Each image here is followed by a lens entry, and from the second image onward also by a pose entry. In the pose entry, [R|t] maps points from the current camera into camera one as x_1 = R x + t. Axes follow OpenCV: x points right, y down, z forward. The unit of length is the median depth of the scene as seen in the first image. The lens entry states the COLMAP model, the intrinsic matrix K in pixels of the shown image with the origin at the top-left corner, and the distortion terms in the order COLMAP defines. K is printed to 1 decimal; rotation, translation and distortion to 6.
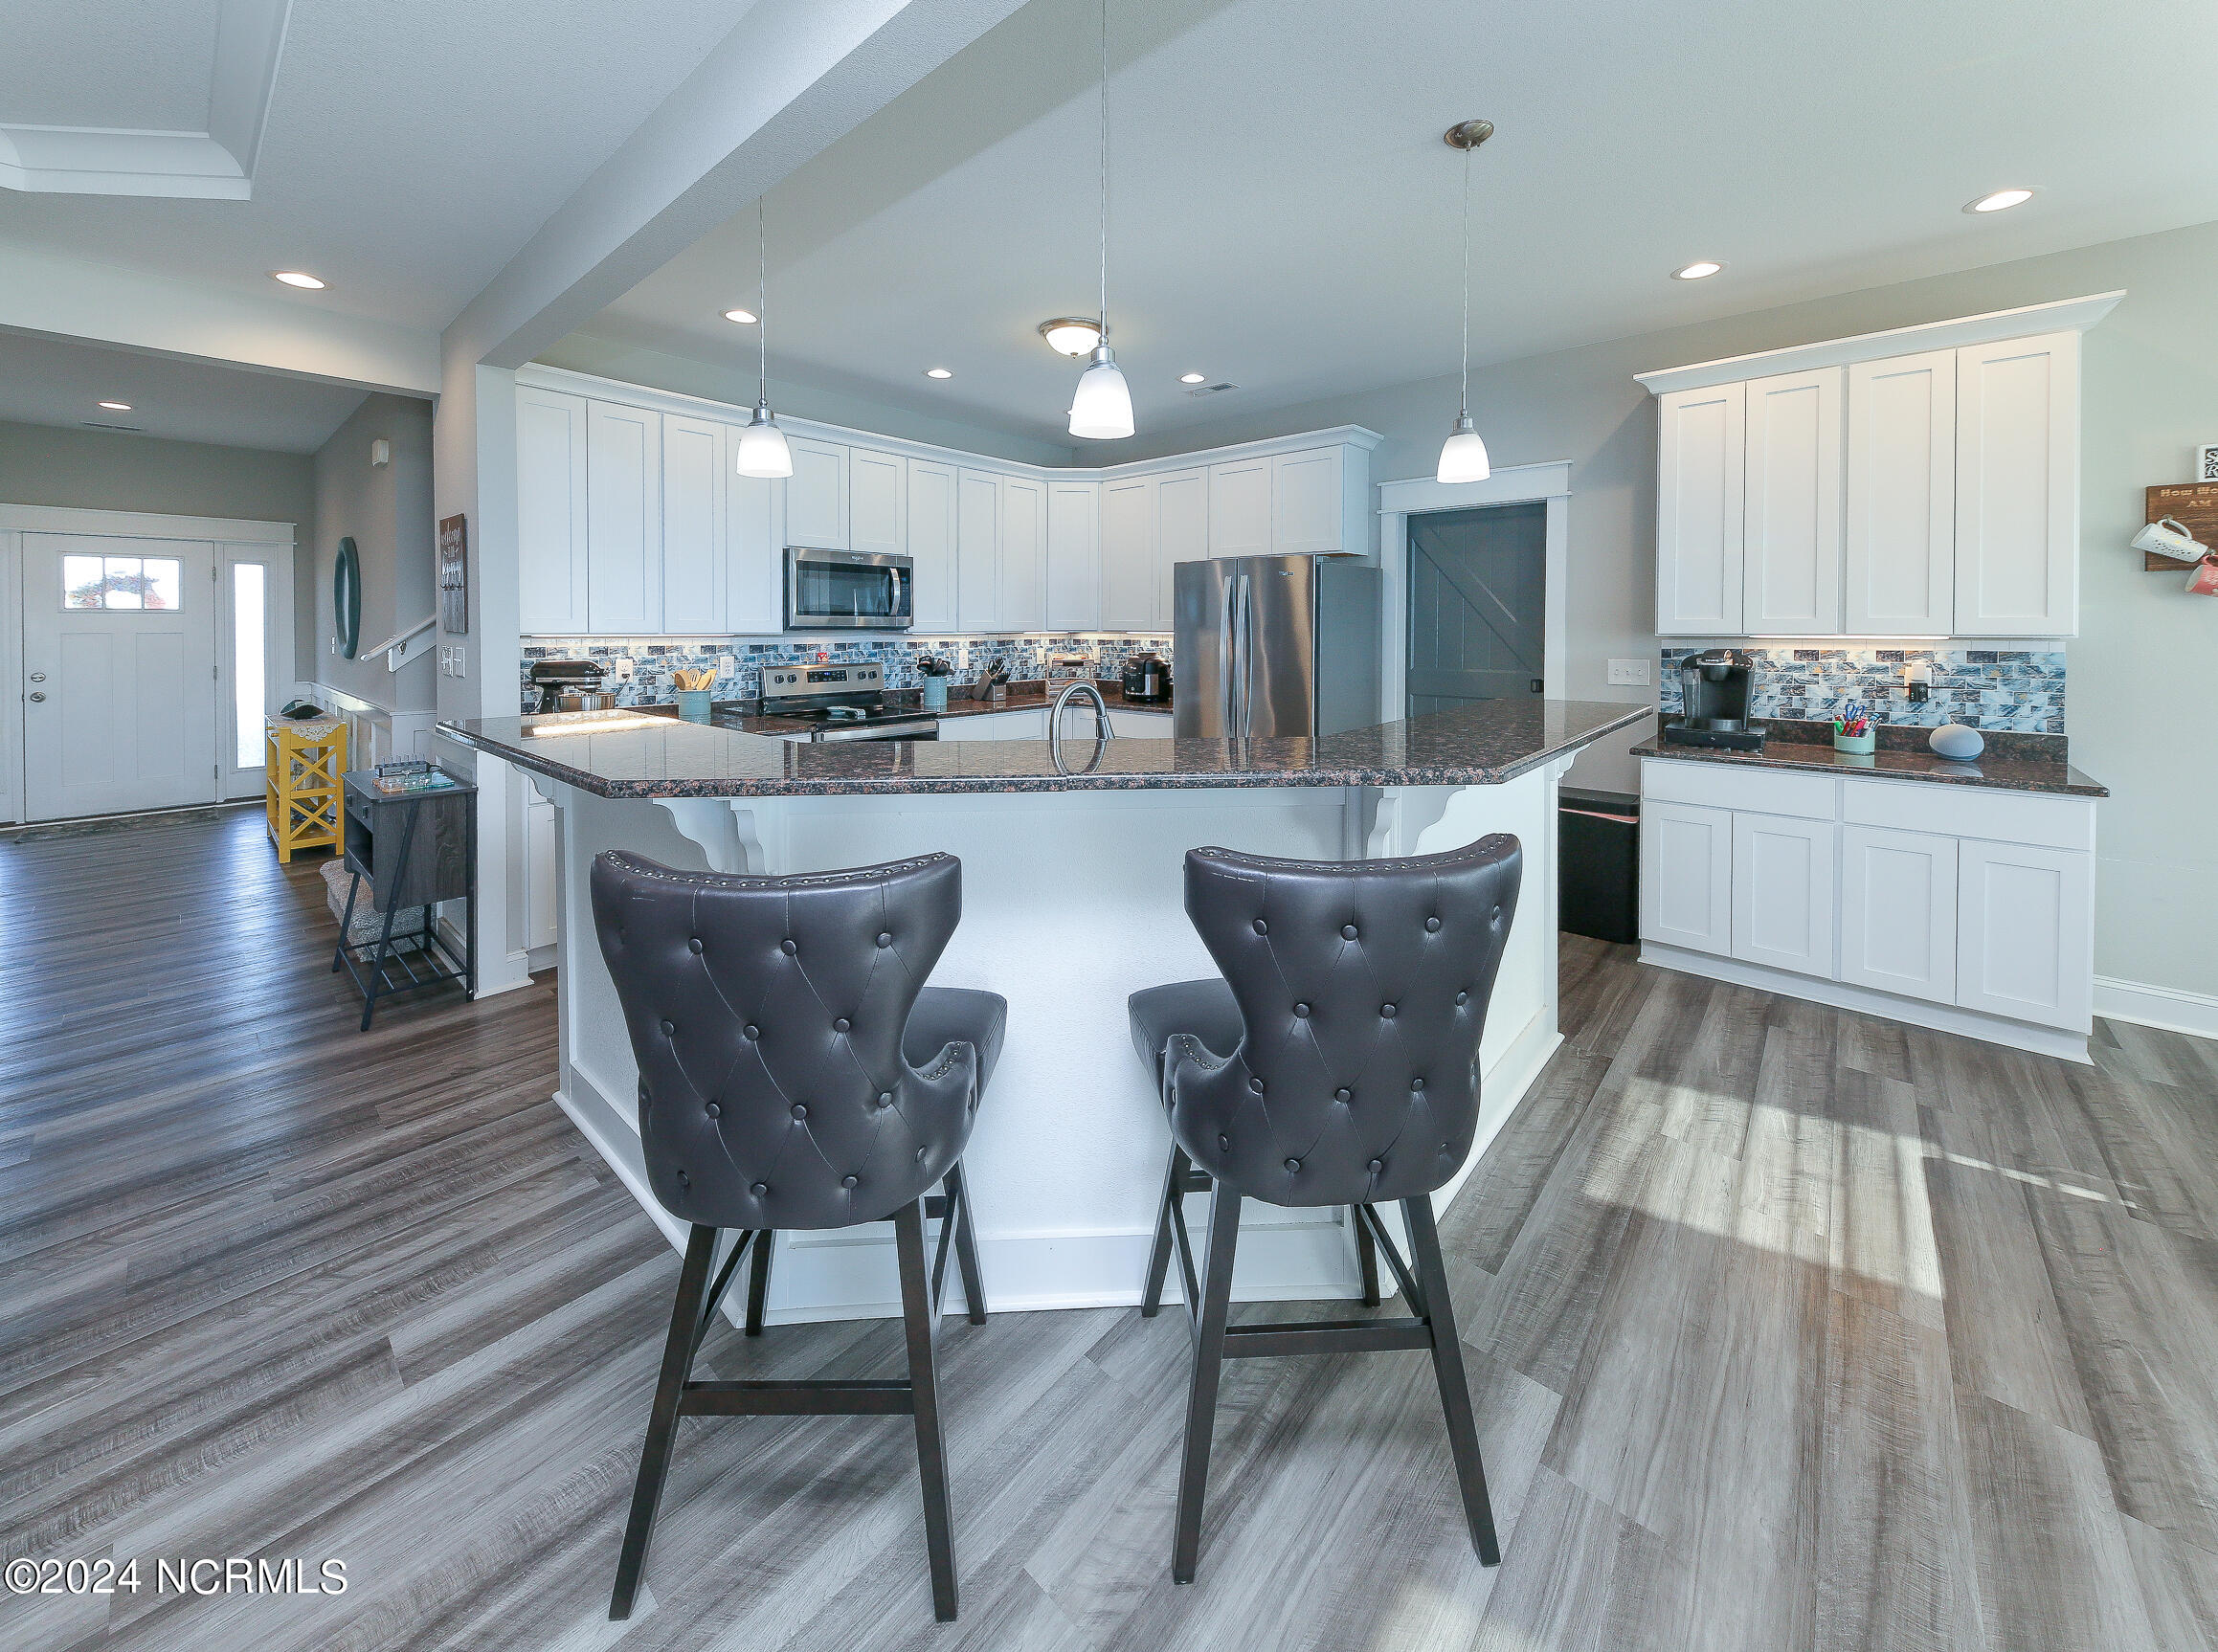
lens RADIAL K [[839.7, 0, 1112.1], [0, 839.7, 630.5], [0, 0, 1]] dist [0.013977, -0.000273]
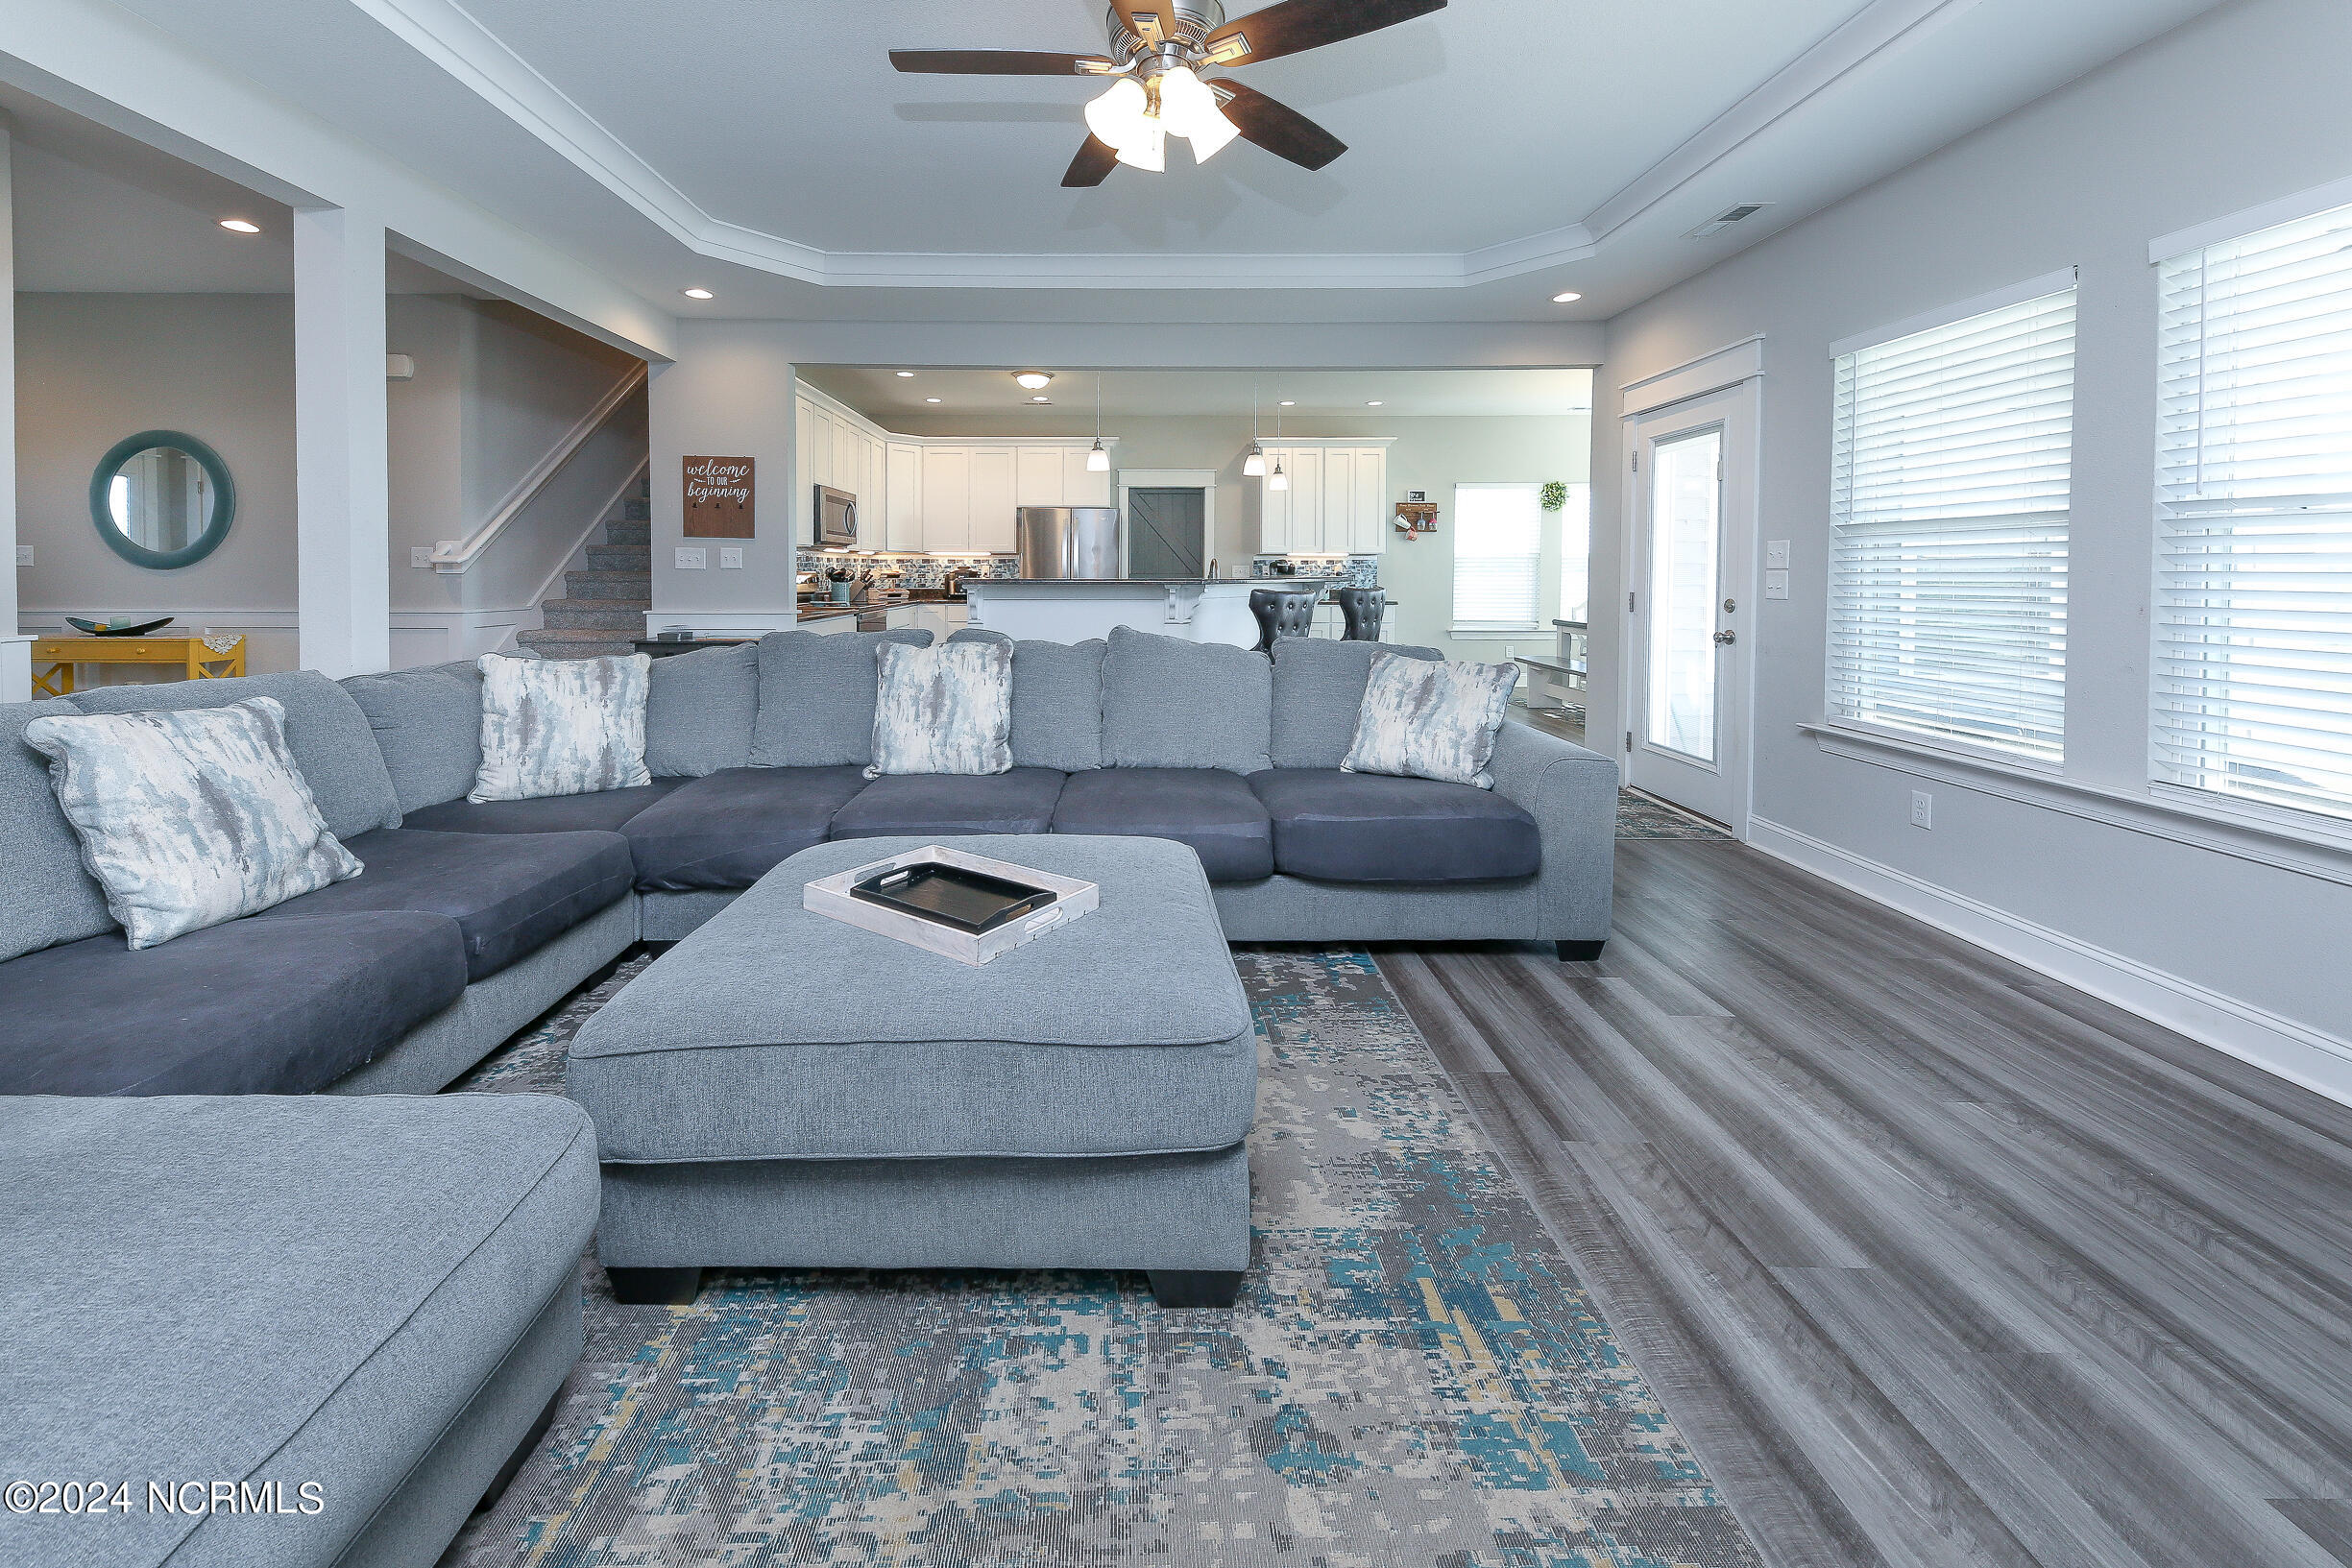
lens RADIAL K [[865.3, 0, 1119.0], [0, 865.3, 597.6], [0, 0, 1]] dist [0.003809, 0.000129]
pose [[0.753211, -0.018740, 0.657512, -1.215834], [0.000191, 0.999600, 0.028270, 0.061173], [-0.657779, -0.021168, 0.752913, -0.518605]]
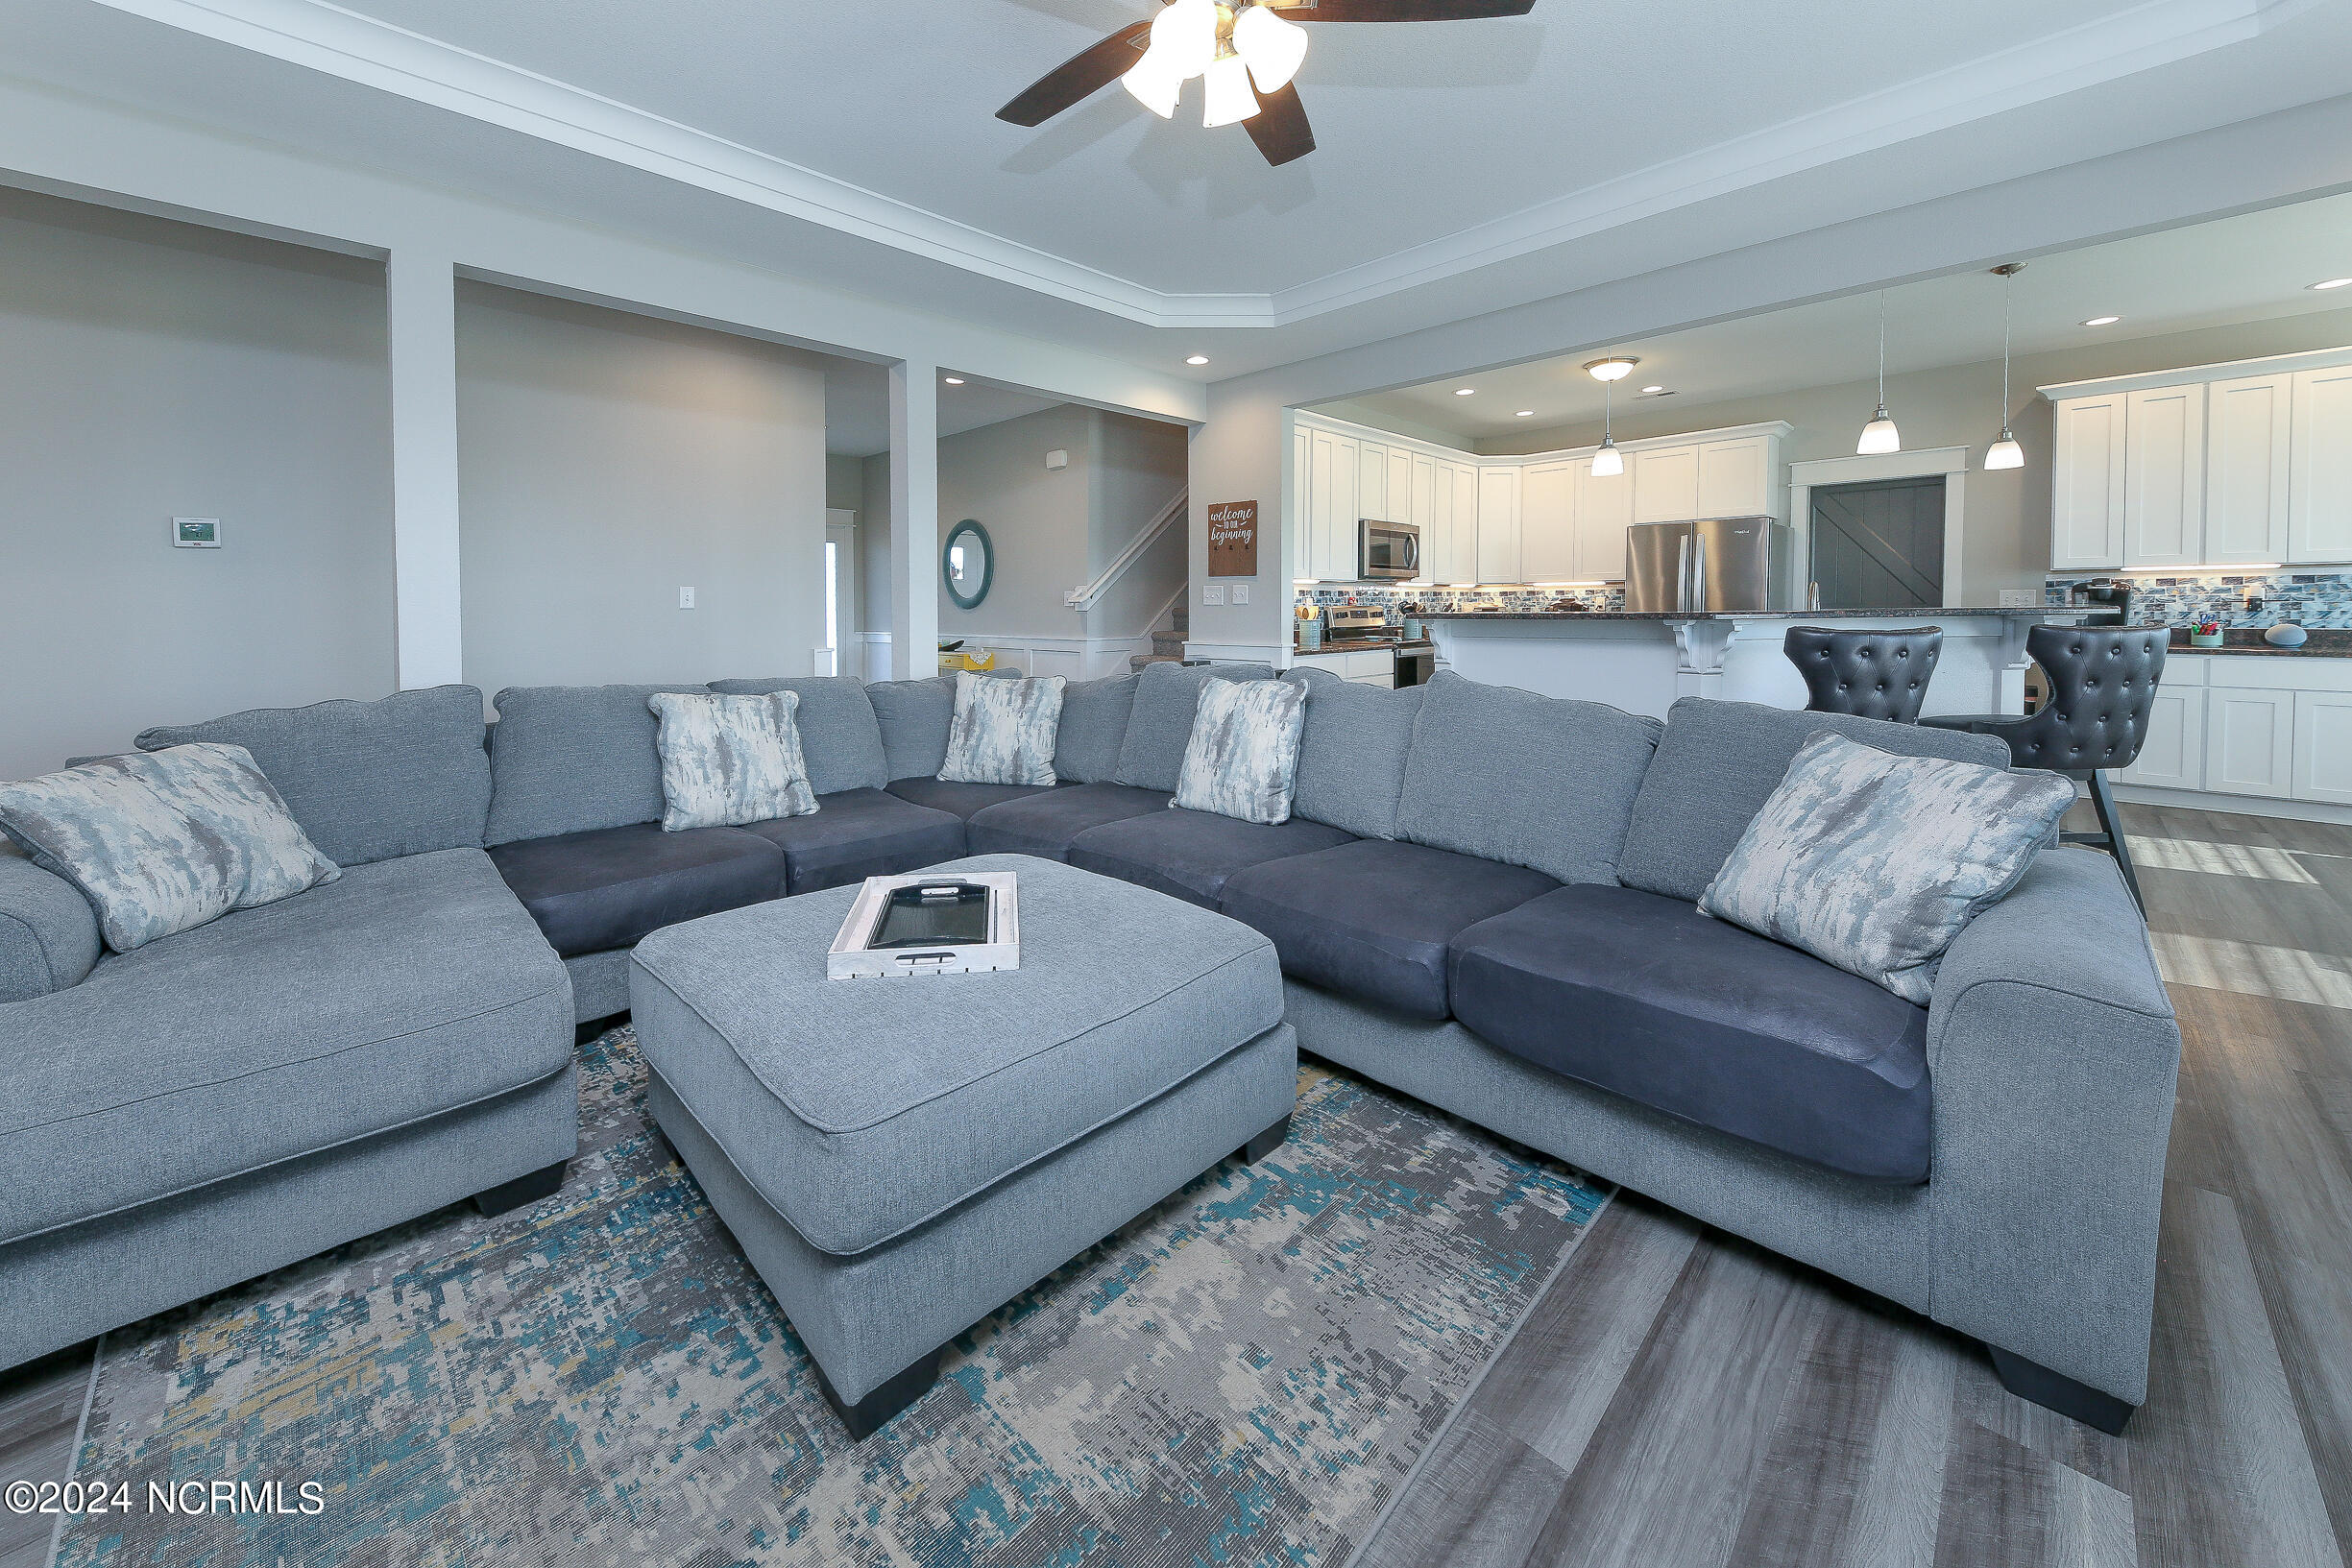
lens RADIAL K [[877.2, 0, 1179.9], [0, 877.2, 621.5], [0, 0, 1]] dist [0.007419, -0.000258]
pose [[0.997970, -0.007636, -0.063232, -0.759647], [0.008508, 0.999872, 0.013526, 0.062490], [0.063120, -0.014037, 0.997907, -0.604687]]
